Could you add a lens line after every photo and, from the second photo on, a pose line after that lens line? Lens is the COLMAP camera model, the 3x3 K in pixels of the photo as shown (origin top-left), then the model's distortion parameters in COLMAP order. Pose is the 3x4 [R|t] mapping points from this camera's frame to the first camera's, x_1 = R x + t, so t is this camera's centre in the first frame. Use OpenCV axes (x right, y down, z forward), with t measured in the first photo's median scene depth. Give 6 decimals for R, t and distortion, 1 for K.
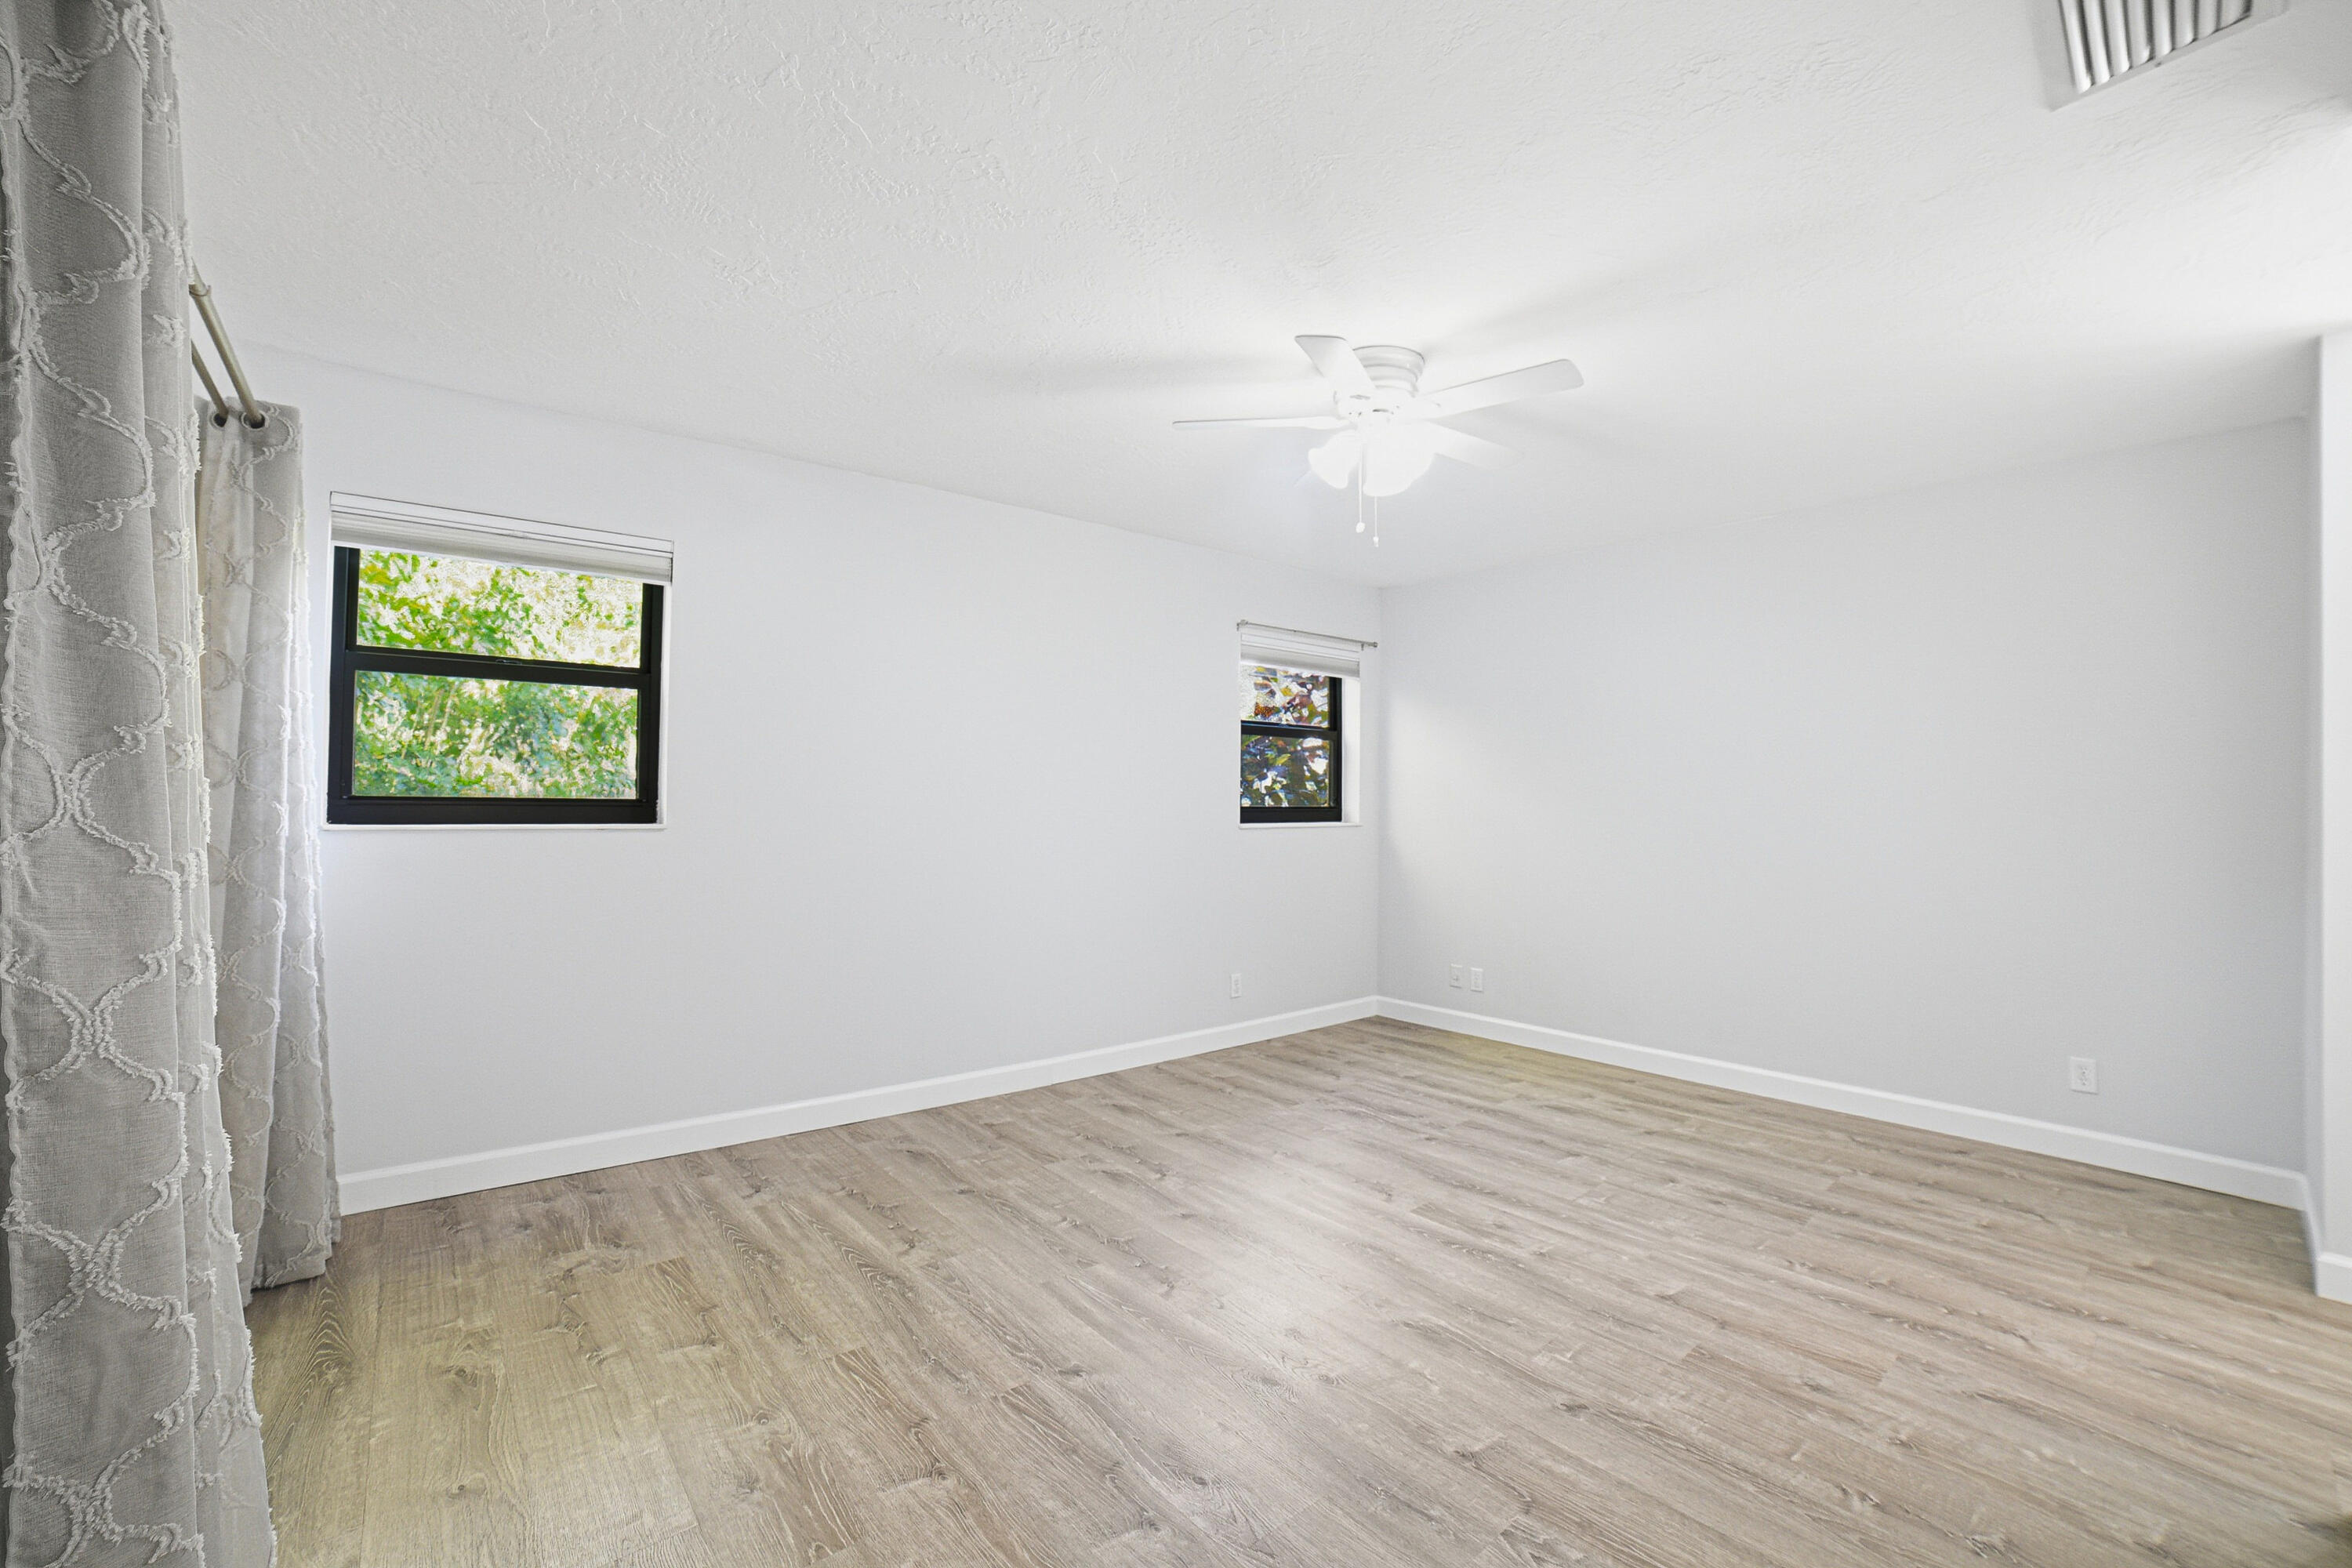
lens RADIAL K [[980.4, 0, 1166.0], [0, 980.4, 781.0], [0, 0, 1]] dist [-0.099998, 0.030637]
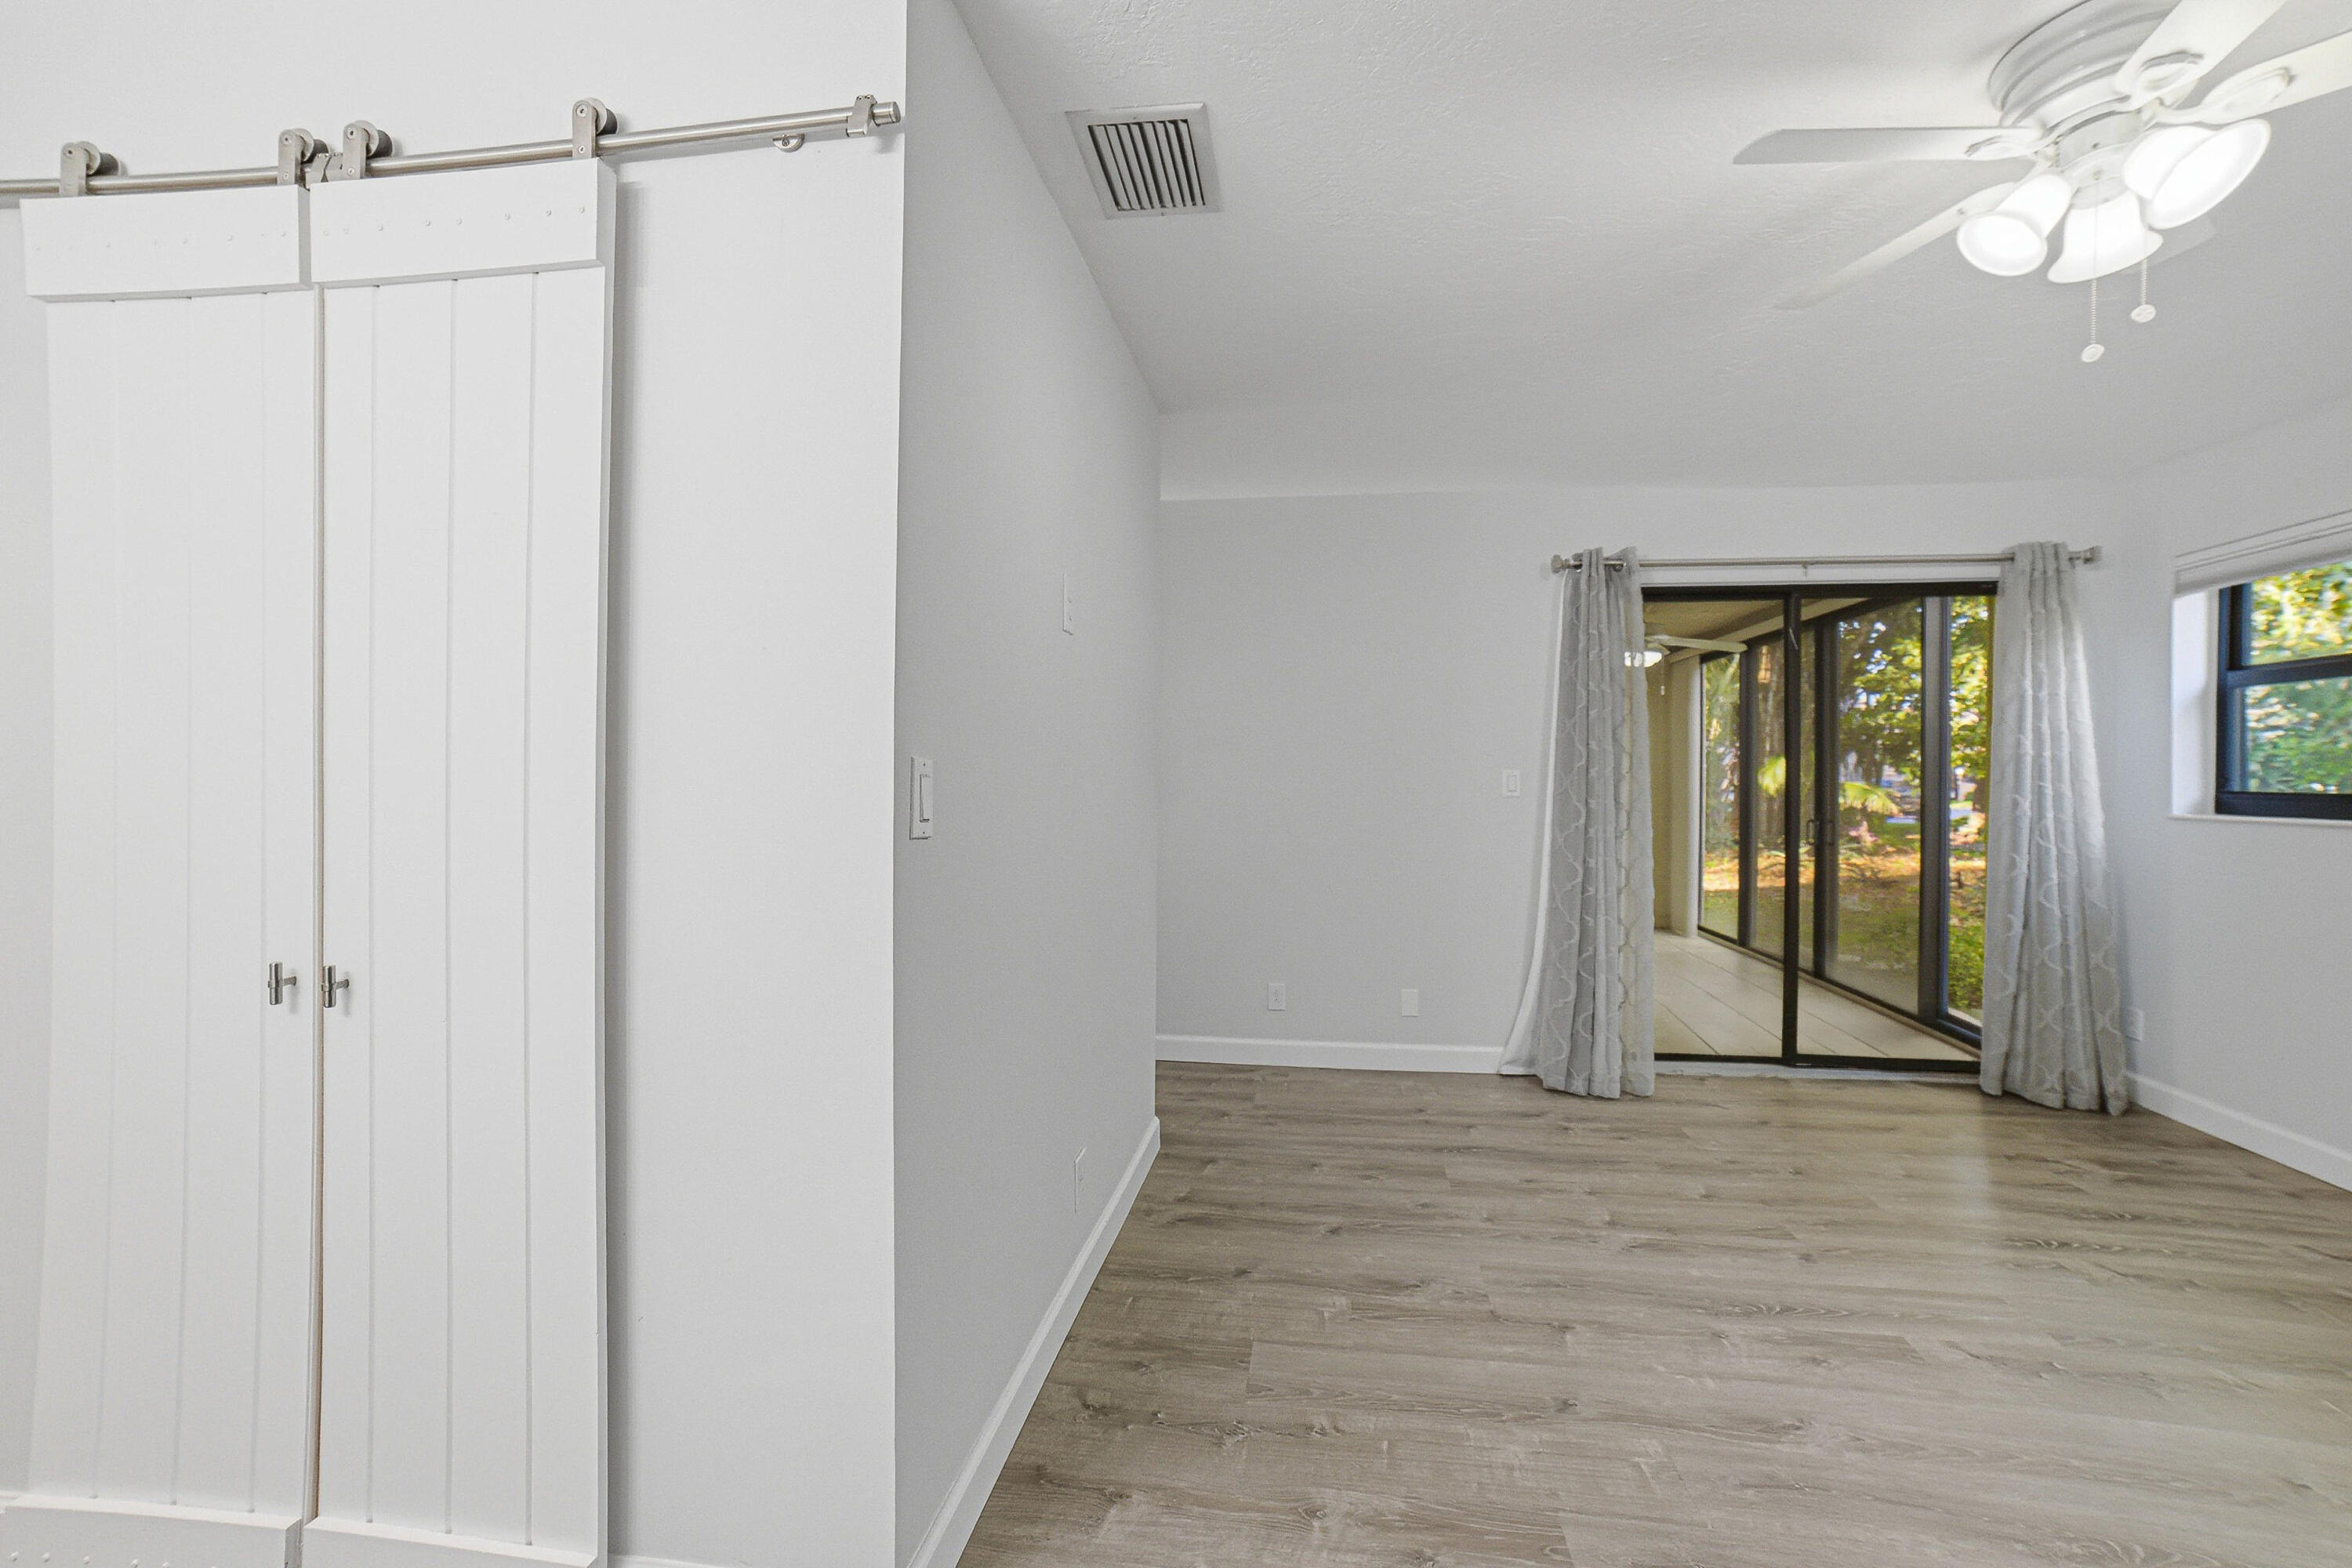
lens RADIAL K [[980.4, 0, 1166.0], [0, 980.4, 781.0], [0, 0, 1]] dist [-0.099998, 0.030637]
pose [[-0.764687, -0.012979, -0.644271, 1.282327], [-0.000019, 0.999798, -0.020118, 0.034327], [0.644402, -0.015371, -0.764533, 1.363551]]
